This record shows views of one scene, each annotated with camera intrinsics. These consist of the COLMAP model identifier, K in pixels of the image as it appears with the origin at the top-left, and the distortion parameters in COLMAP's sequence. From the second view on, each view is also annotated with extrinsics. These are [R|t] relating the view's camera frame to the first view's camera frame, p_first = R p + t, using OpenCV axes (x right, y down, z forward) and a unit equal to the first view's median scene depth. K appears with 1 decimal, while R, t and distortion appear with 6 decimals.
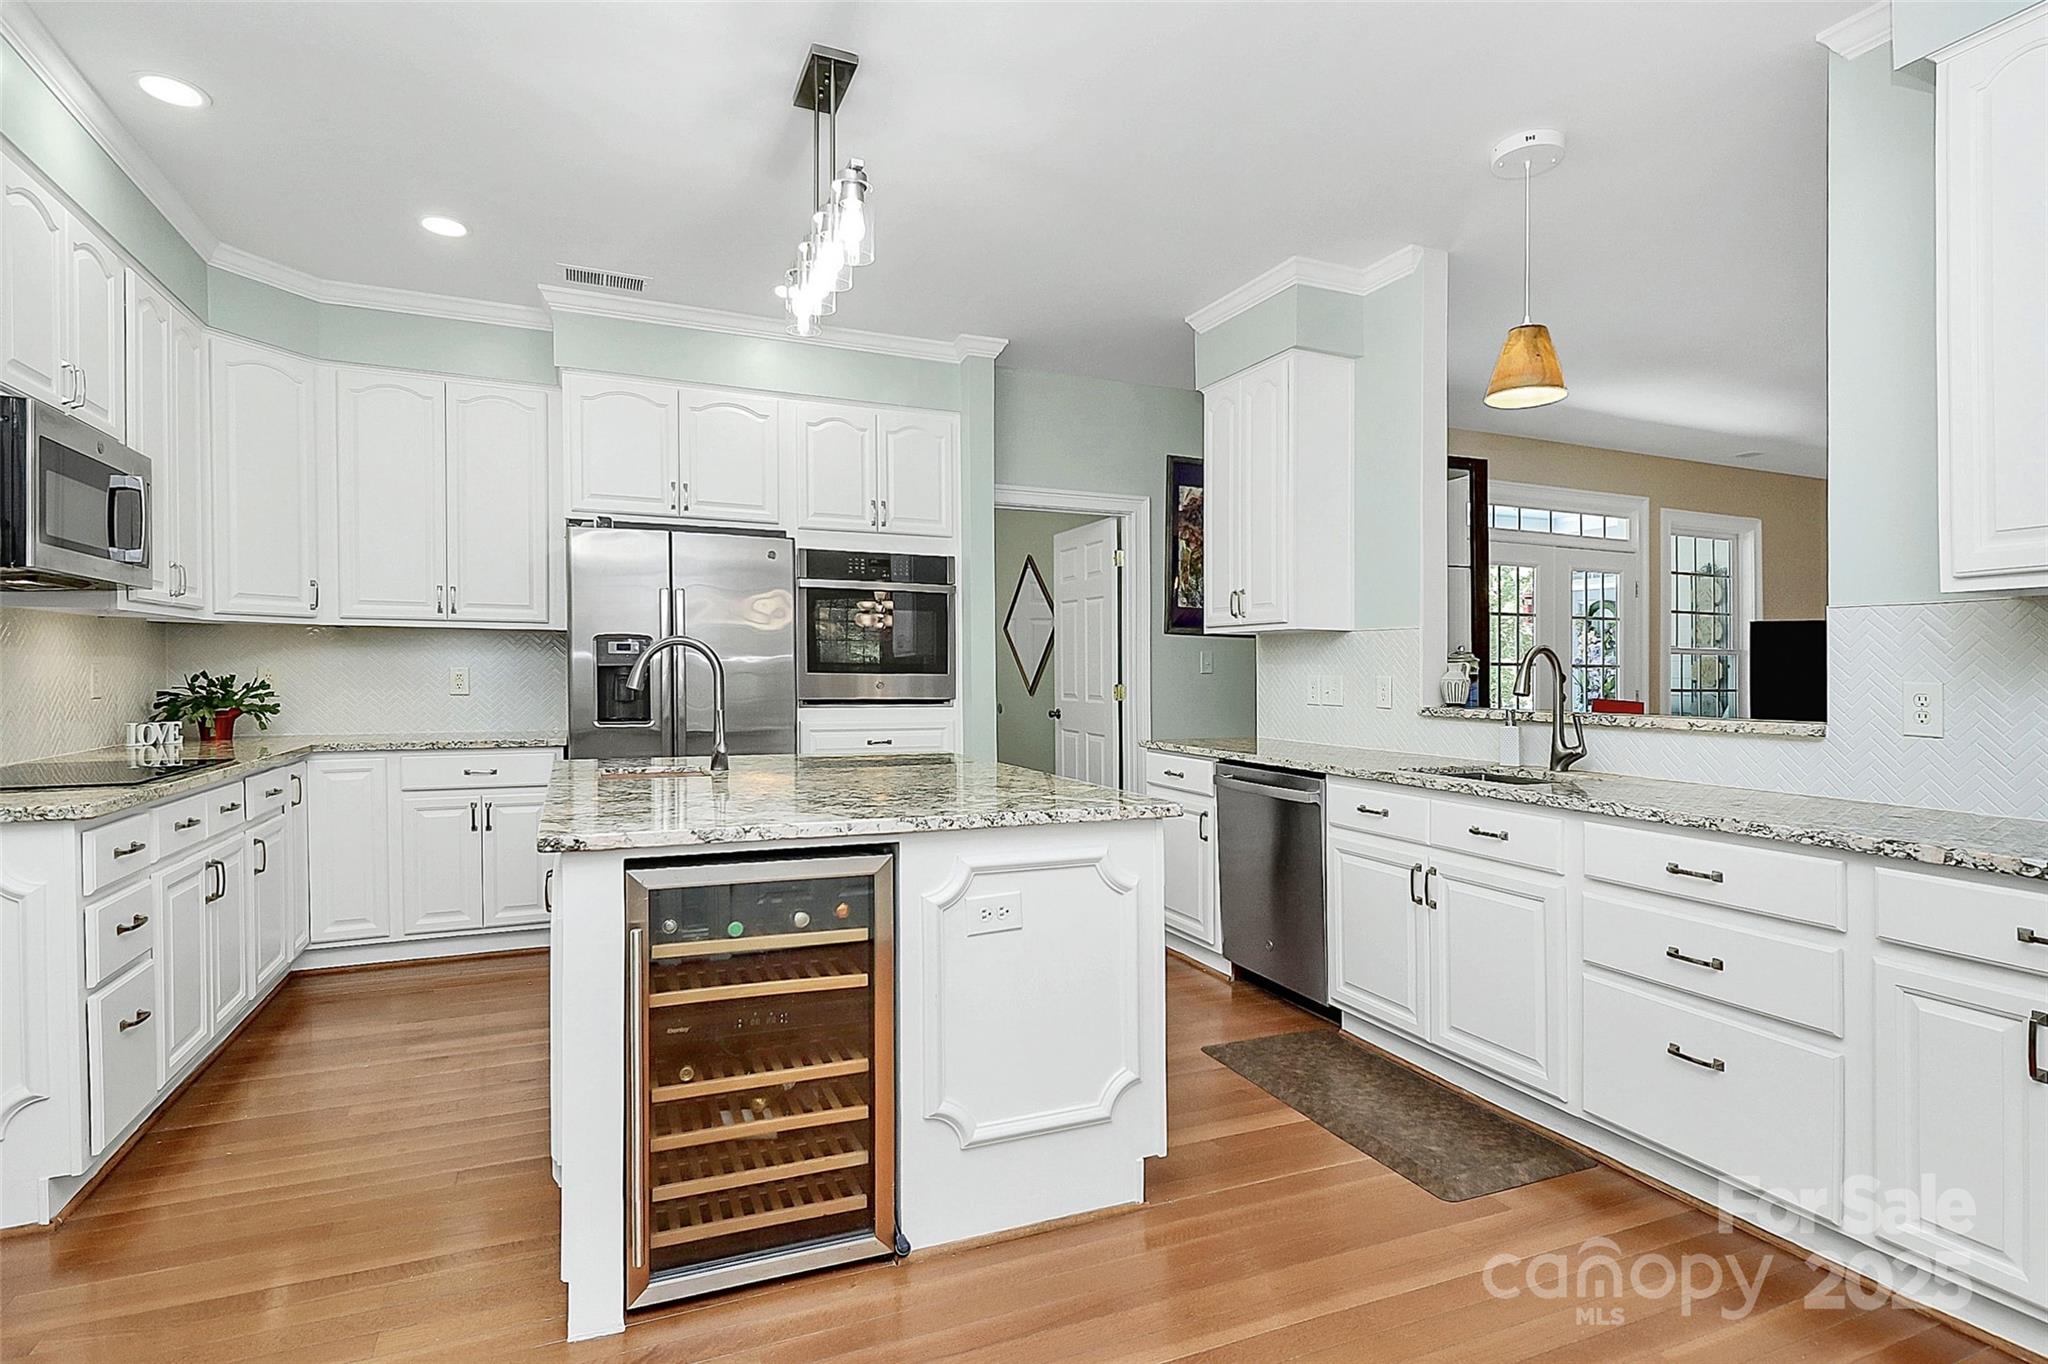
lens RADIAL K [[1001.5, 0, 1018.8], [0, 1001.5, 691.4], [0, 0, 1]] dist [0.027518, 0.000113]
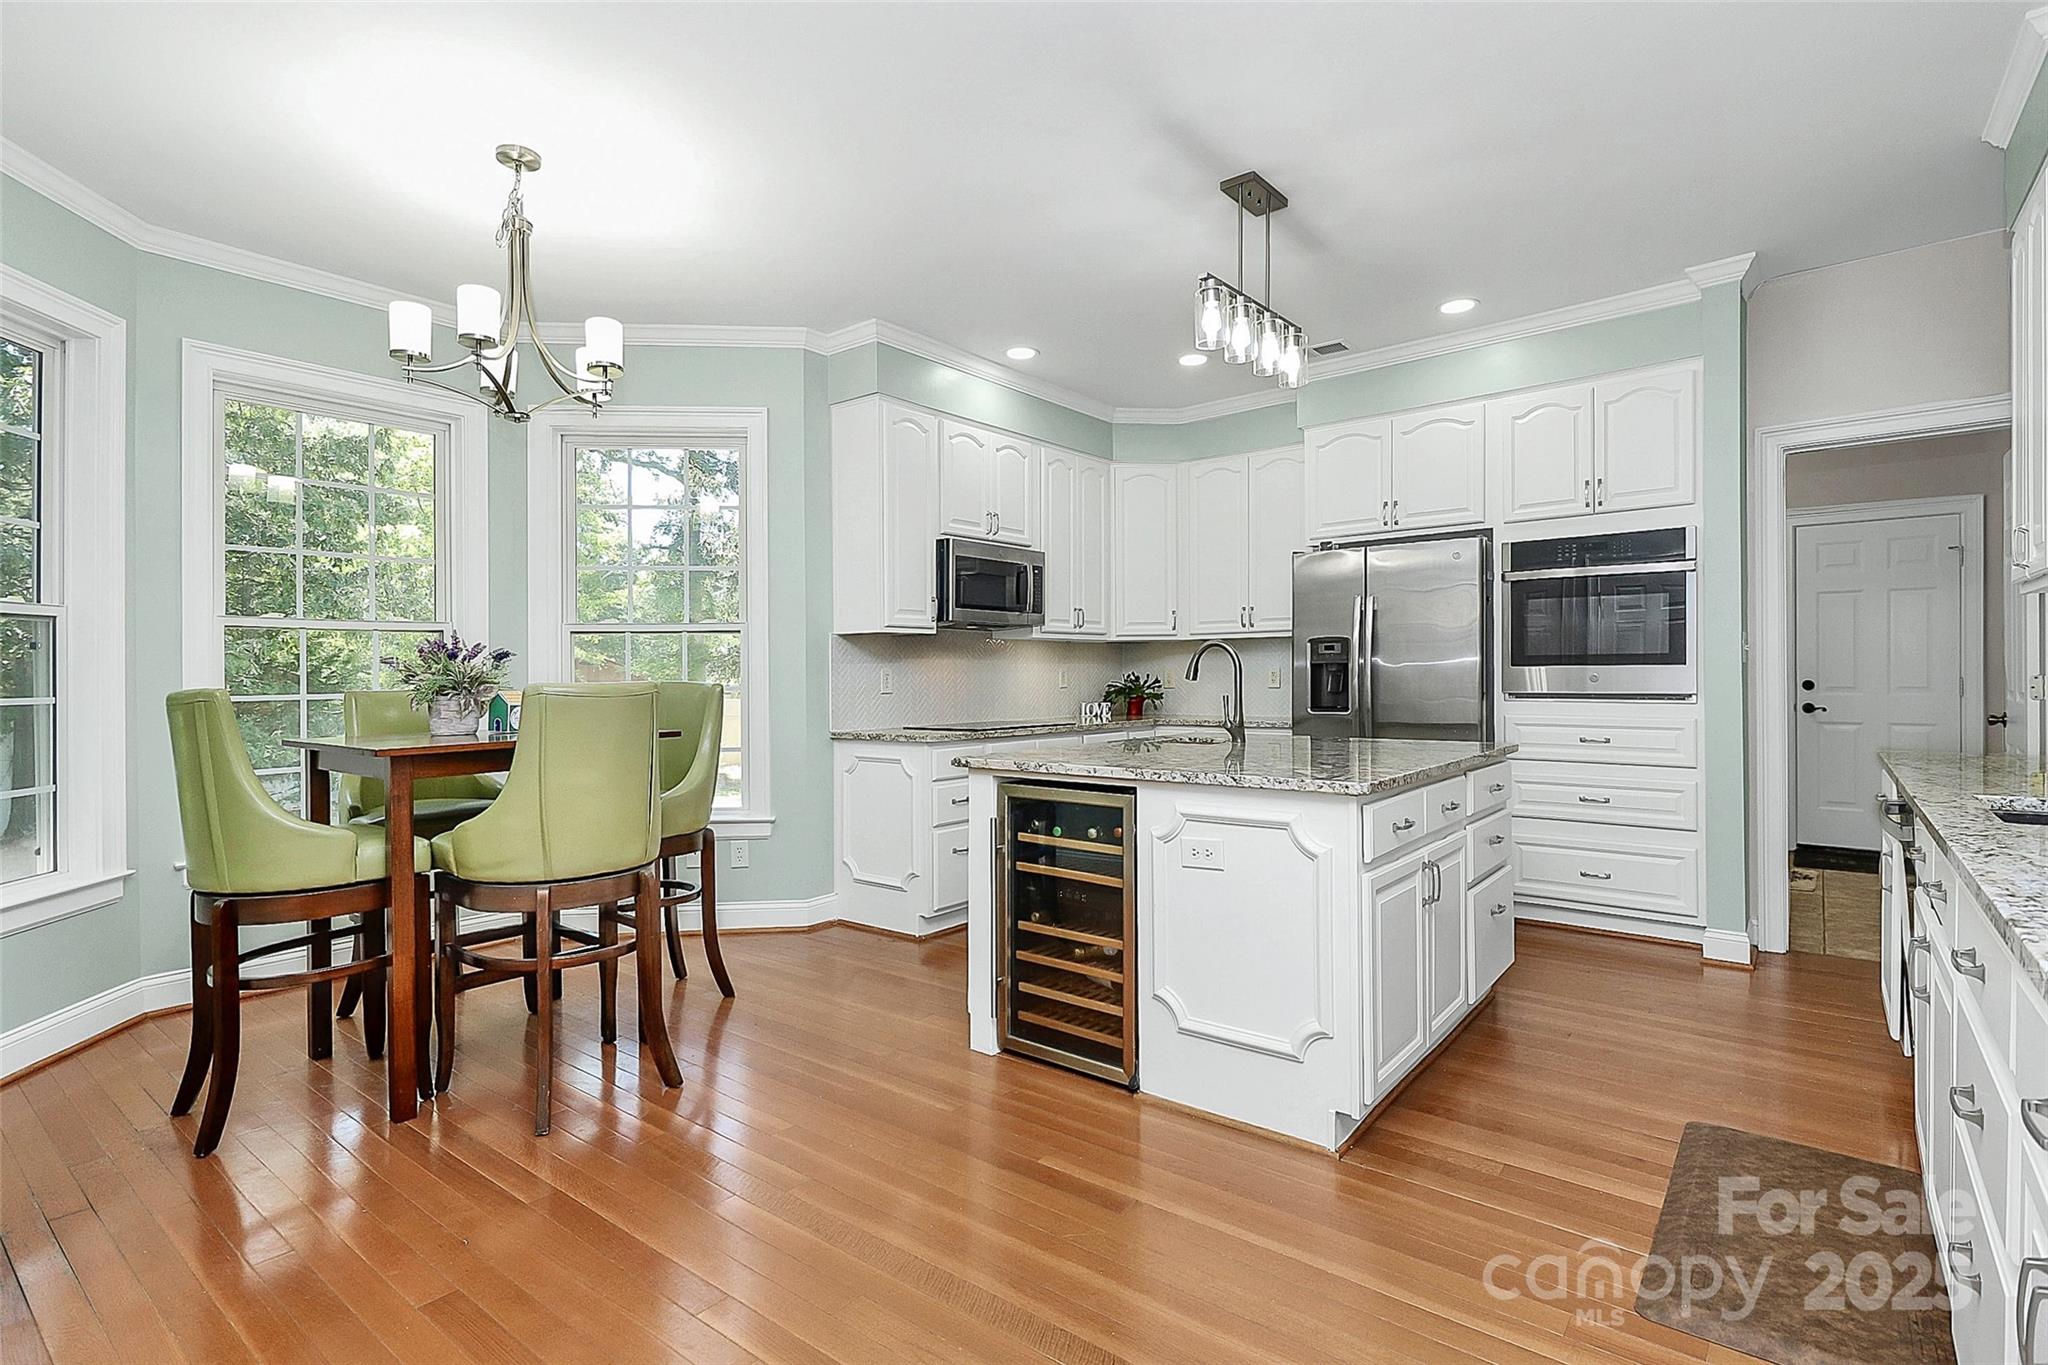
lens RADIAL K [[1001.5, 0, 1030.5], [0, 1001.5, 673.7], [0, 0, 1]] dist [0.027518, 0.000113]
pose [[0.478823, -0.012967, -0.877816, 0.549730], [-0.005799, 0.999822, -0.017932, 0.012111], [0.877893, 0.013677, 0.478662, 0.120944]]
